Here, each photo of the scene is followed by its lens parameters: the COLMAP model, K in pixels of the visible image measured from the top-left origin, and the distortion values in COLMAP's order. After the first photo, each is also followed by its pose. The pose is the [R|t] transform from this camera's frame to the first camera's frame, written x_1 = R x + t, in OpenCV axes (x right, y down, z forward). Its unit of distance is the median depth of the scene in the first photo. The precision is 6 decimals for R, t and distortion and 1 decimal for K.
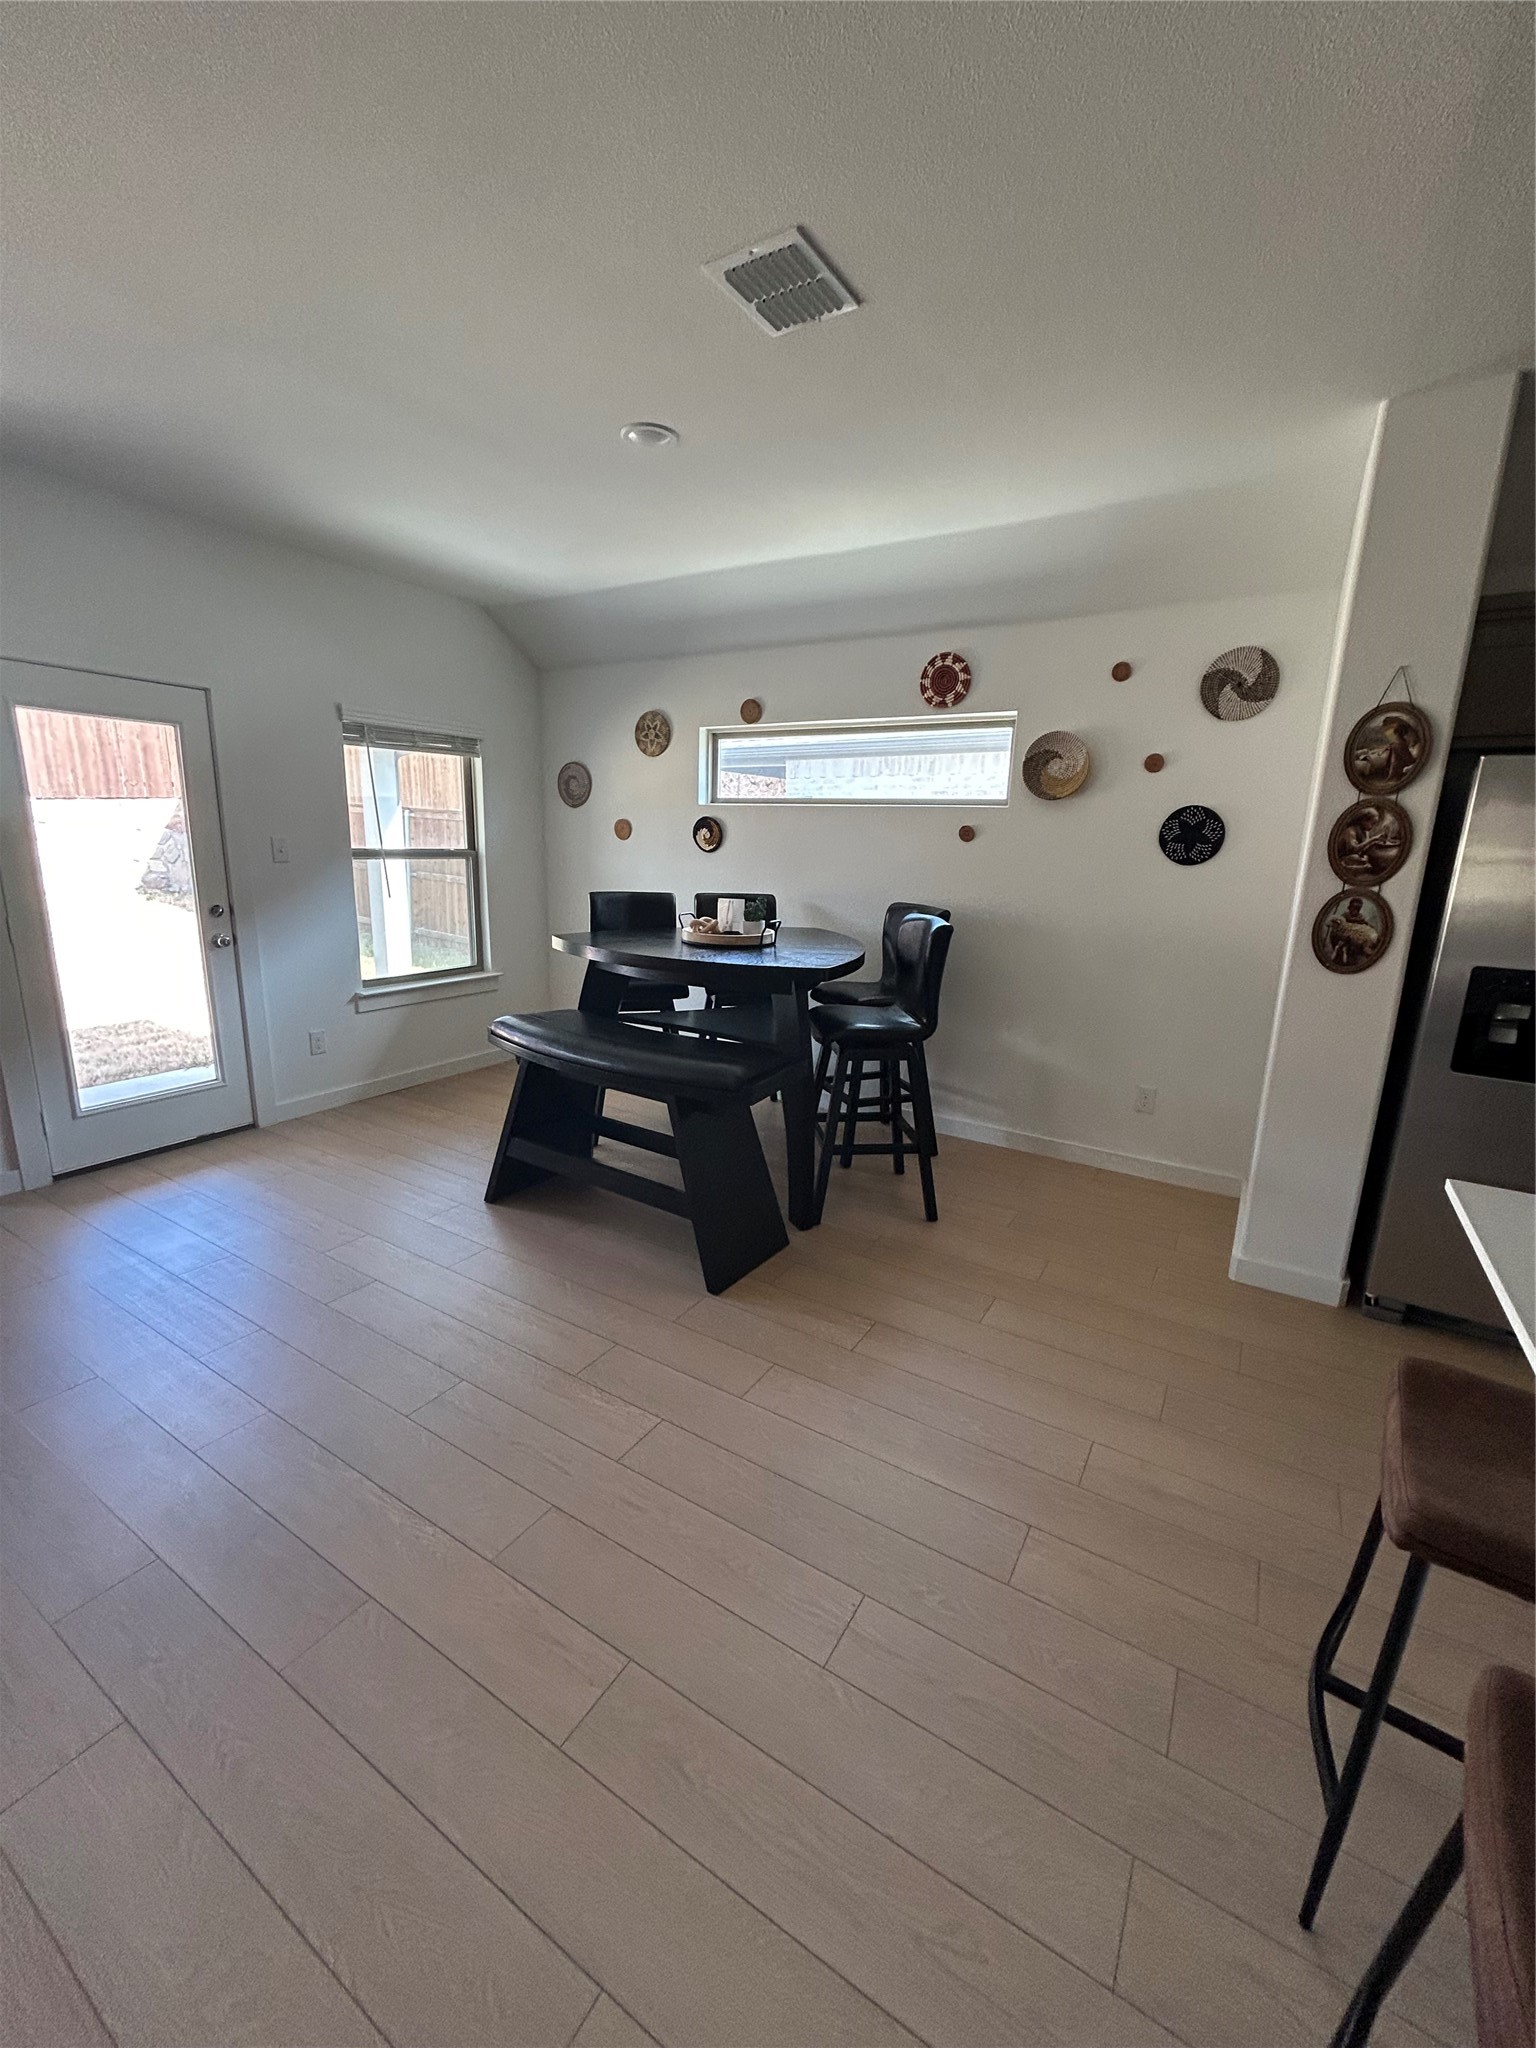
lens RADIAL K [[824.2, 0, 769.8], [0, 824.2, 1018.0], [0, 0, 1]] dist [-0.000589, 0.000177]
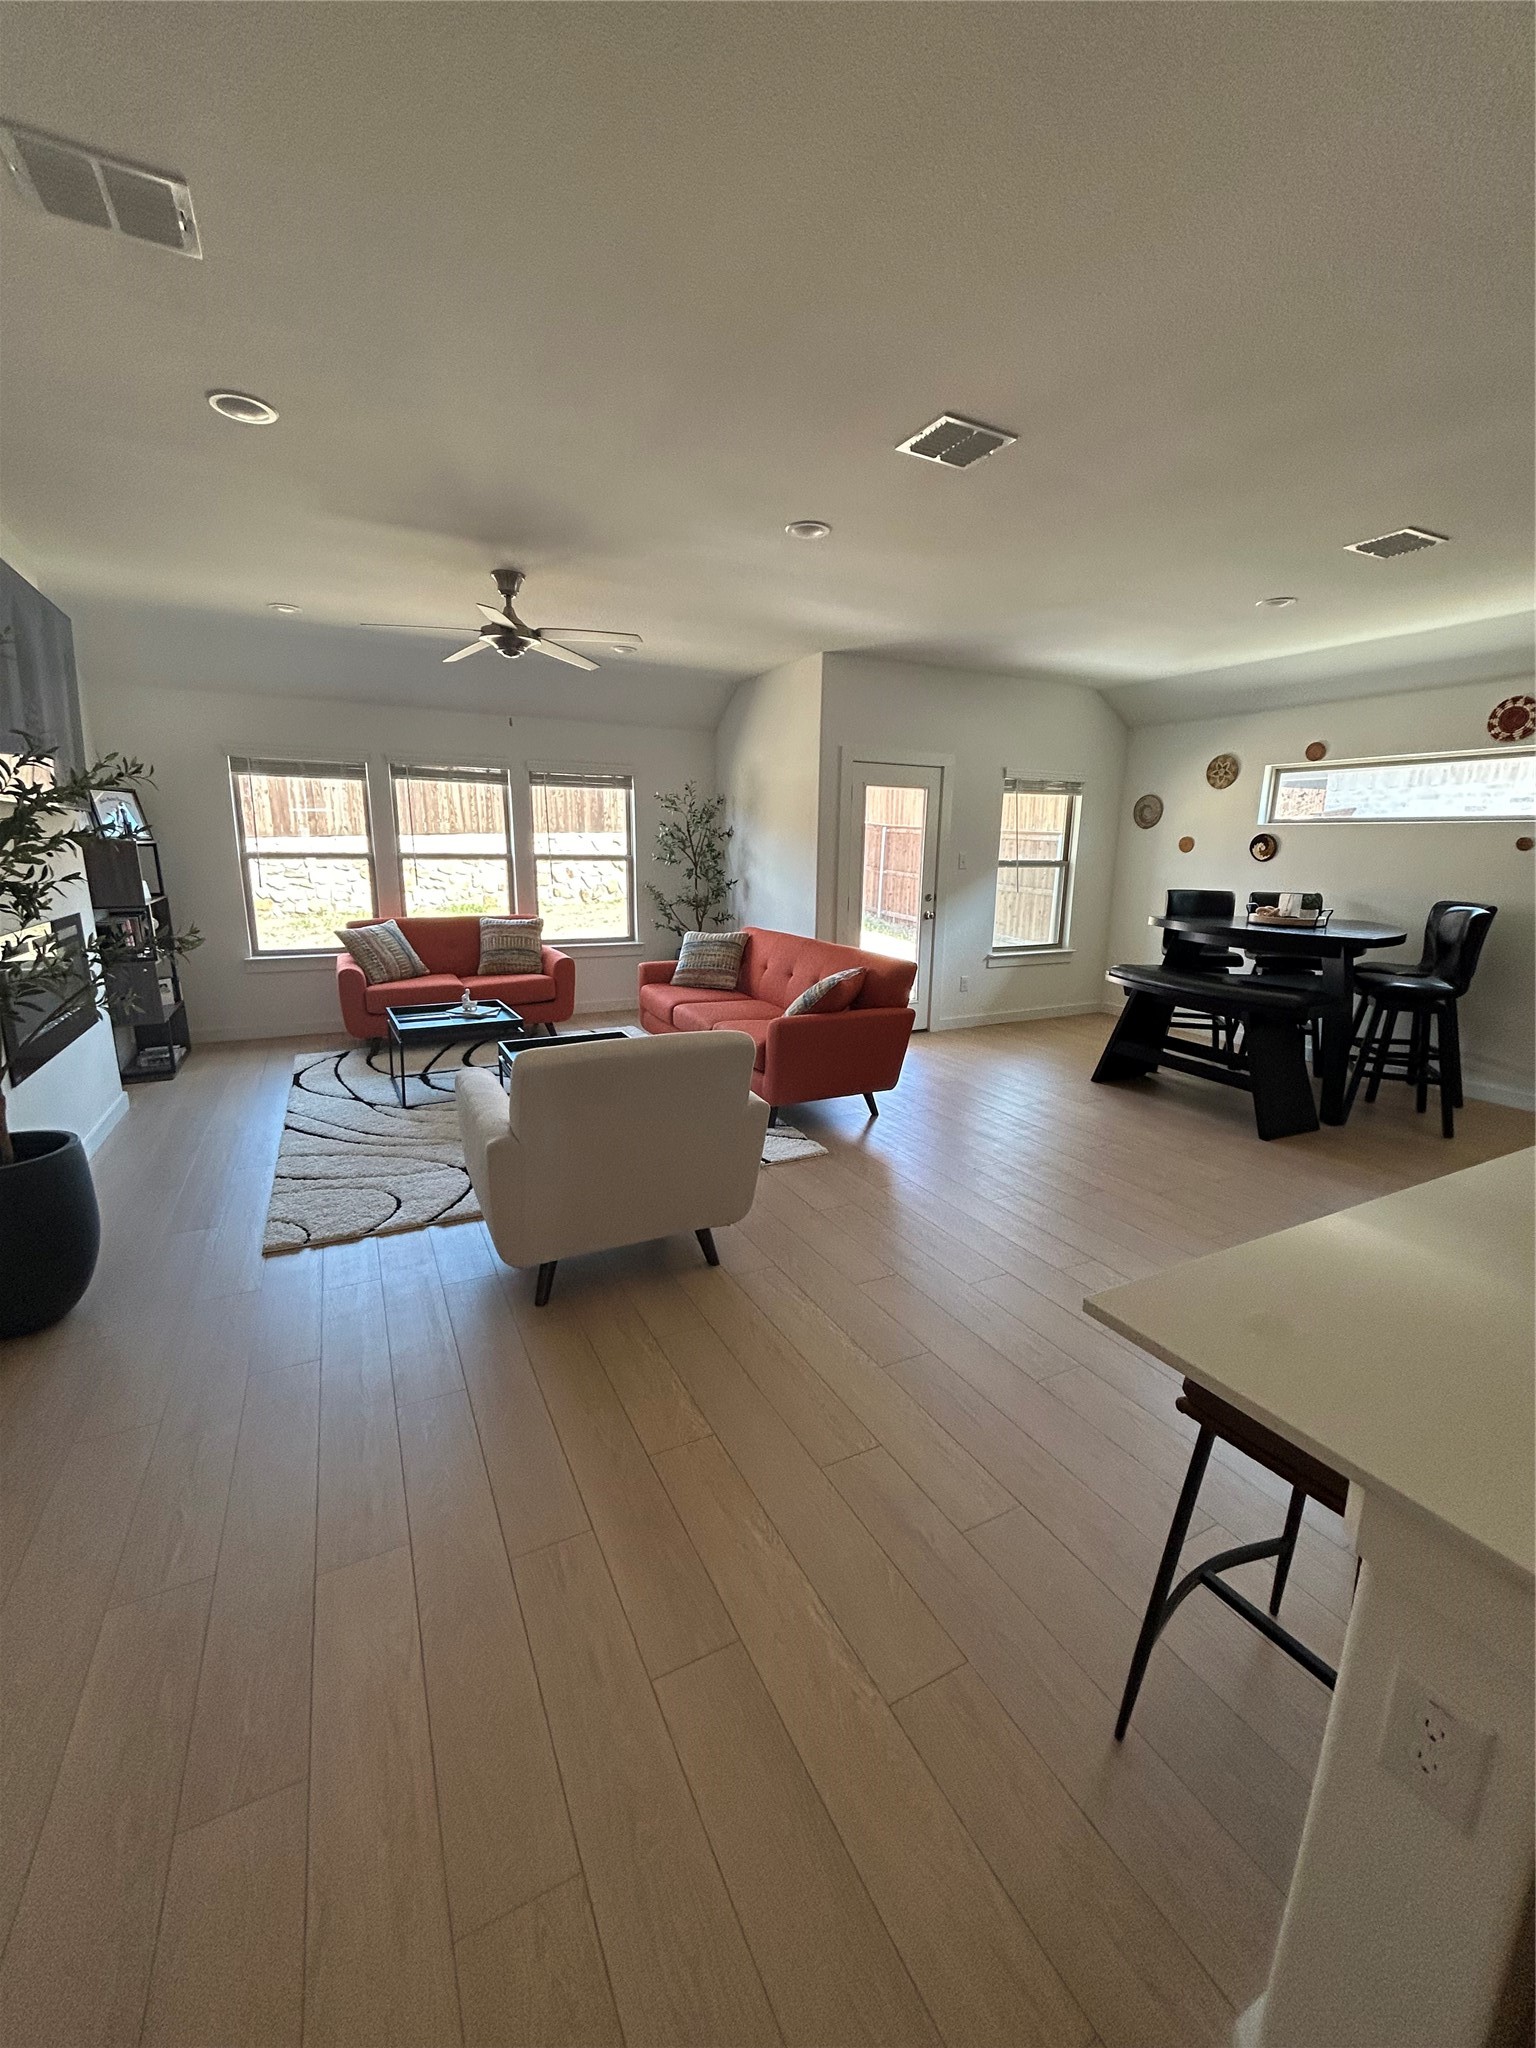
lens RADIAL K [[823.4, 0, 768.0], [0, 823.4, 1024.0], [0, 0, 1]] dist [0.000778, 0.000406]
pose [[0.855786, 0.094640, -0.508599, -0.070849], [-0.099580, 0.994874, 0.017569, 0.130839], [0.507655, 0.035611, 0.860824, -0.608515]]
